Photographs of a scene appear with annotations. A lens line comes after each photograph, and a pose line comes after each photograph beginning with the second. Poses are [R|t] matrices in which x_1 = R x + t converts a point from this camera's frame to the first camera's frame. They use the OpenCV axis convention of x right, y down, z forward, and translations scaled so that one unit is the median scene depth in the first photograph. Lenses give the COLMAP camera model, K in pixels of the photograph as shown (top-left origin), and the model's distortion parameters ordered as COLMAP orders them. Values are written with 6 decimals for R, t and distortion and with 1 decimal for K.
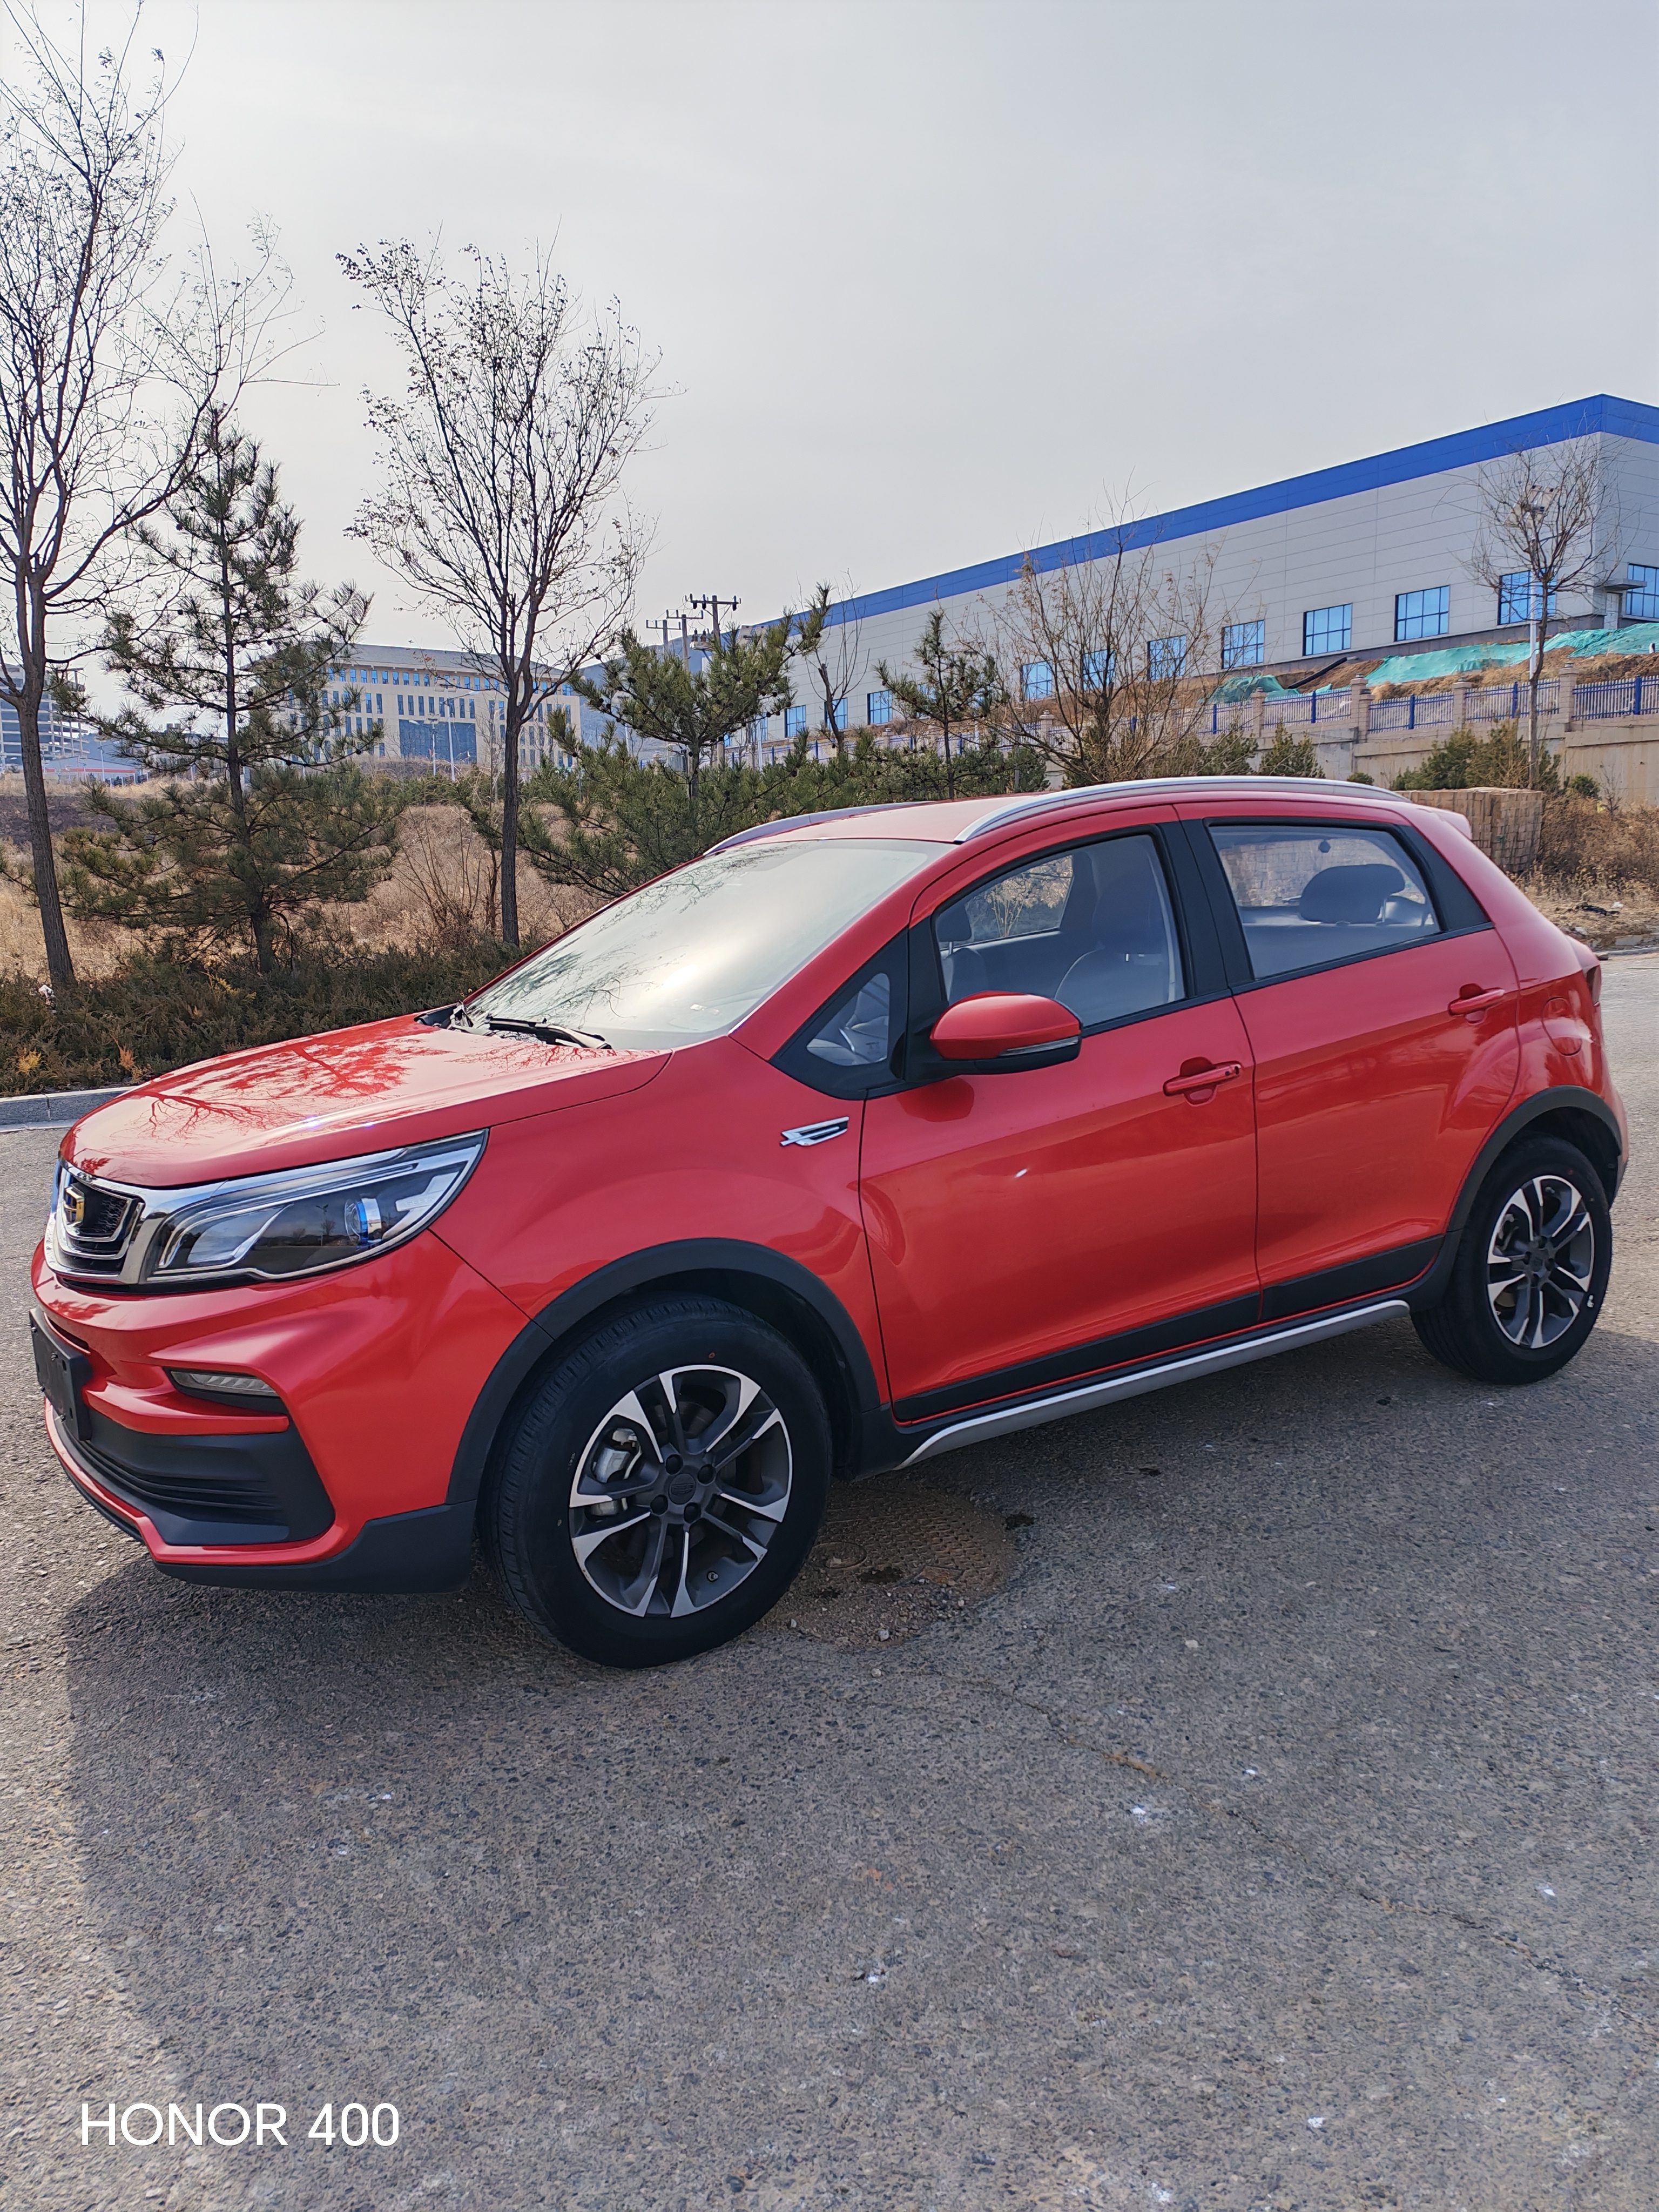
lens RADIAL K [[1692.2, 0, 822.6], [0, 1692.2, 1088.3], [0, 0, 1]] dist [0.109163, -0.166943]
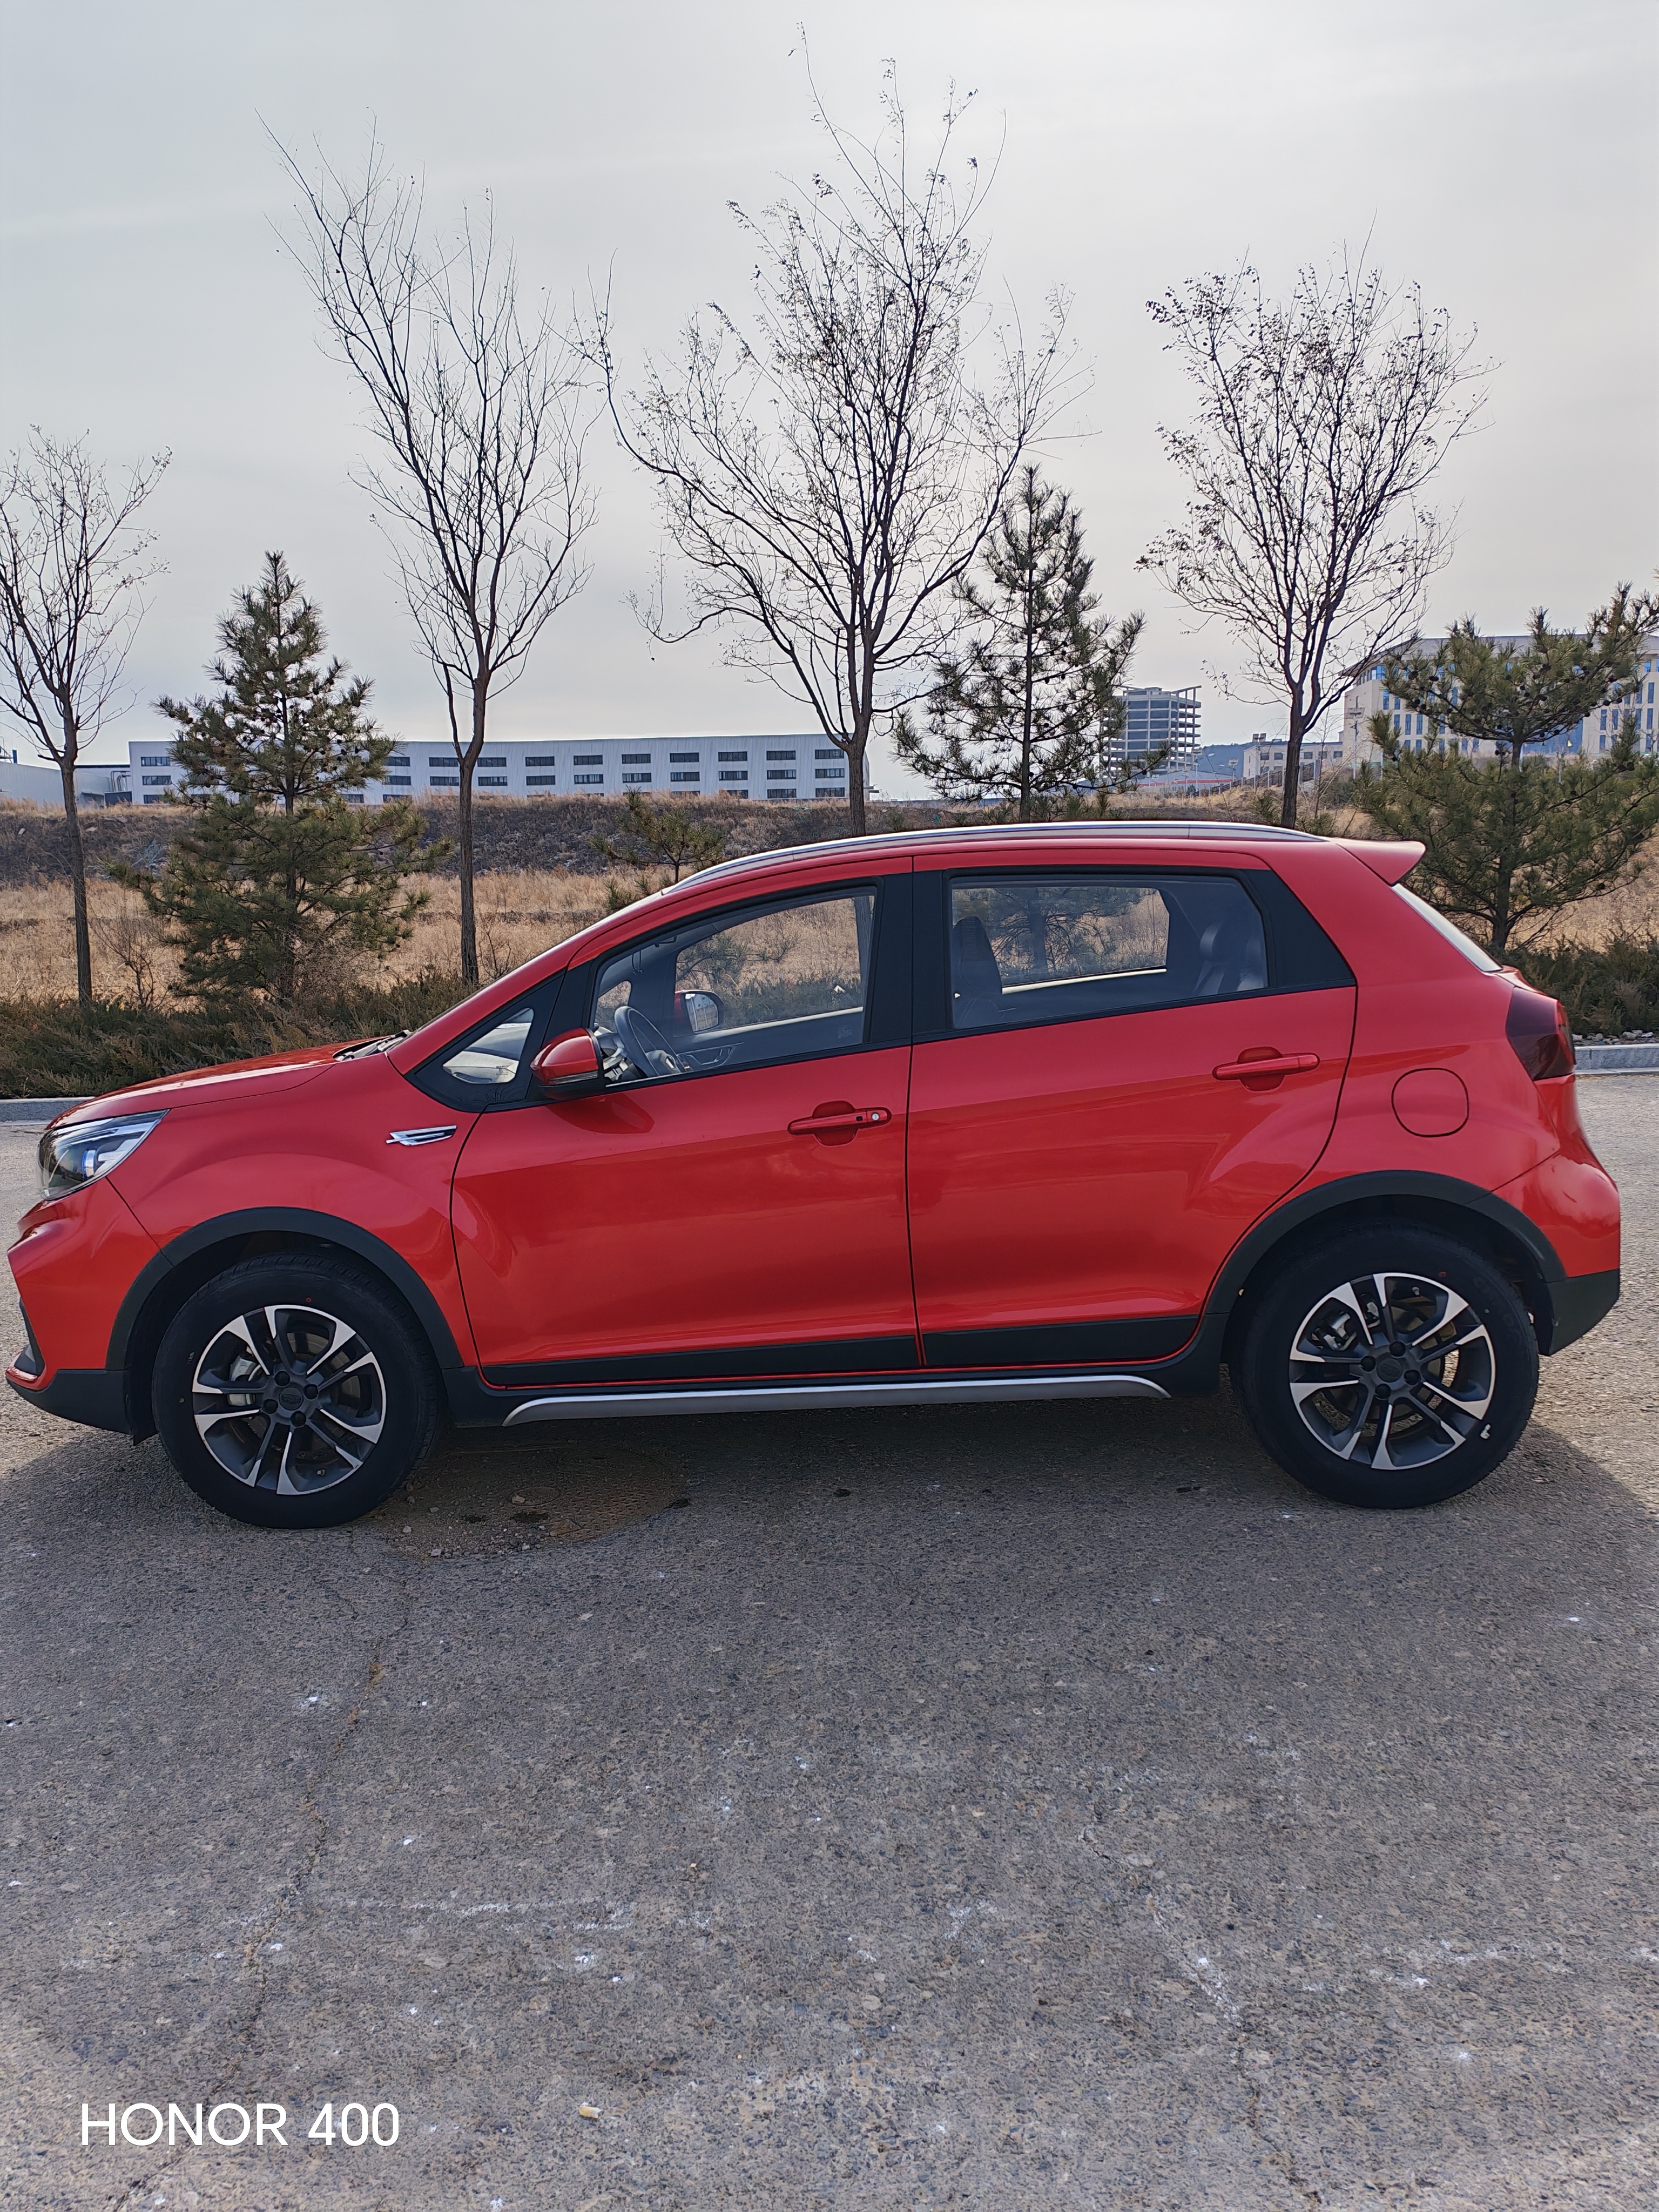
lens RADIAL K [[1692.2, 0, 822.6], [0, 1692.2, 1088.3], [0, 0, 1]] dist [0.109163, -0.166943]
pose [[0.798539, 0.070540, -0.597796, 0.683718], [-0.070115, 0.997250, 0.024015, -0.041169], [0.597846, 0.022738, 0.801288, 0.131113]]
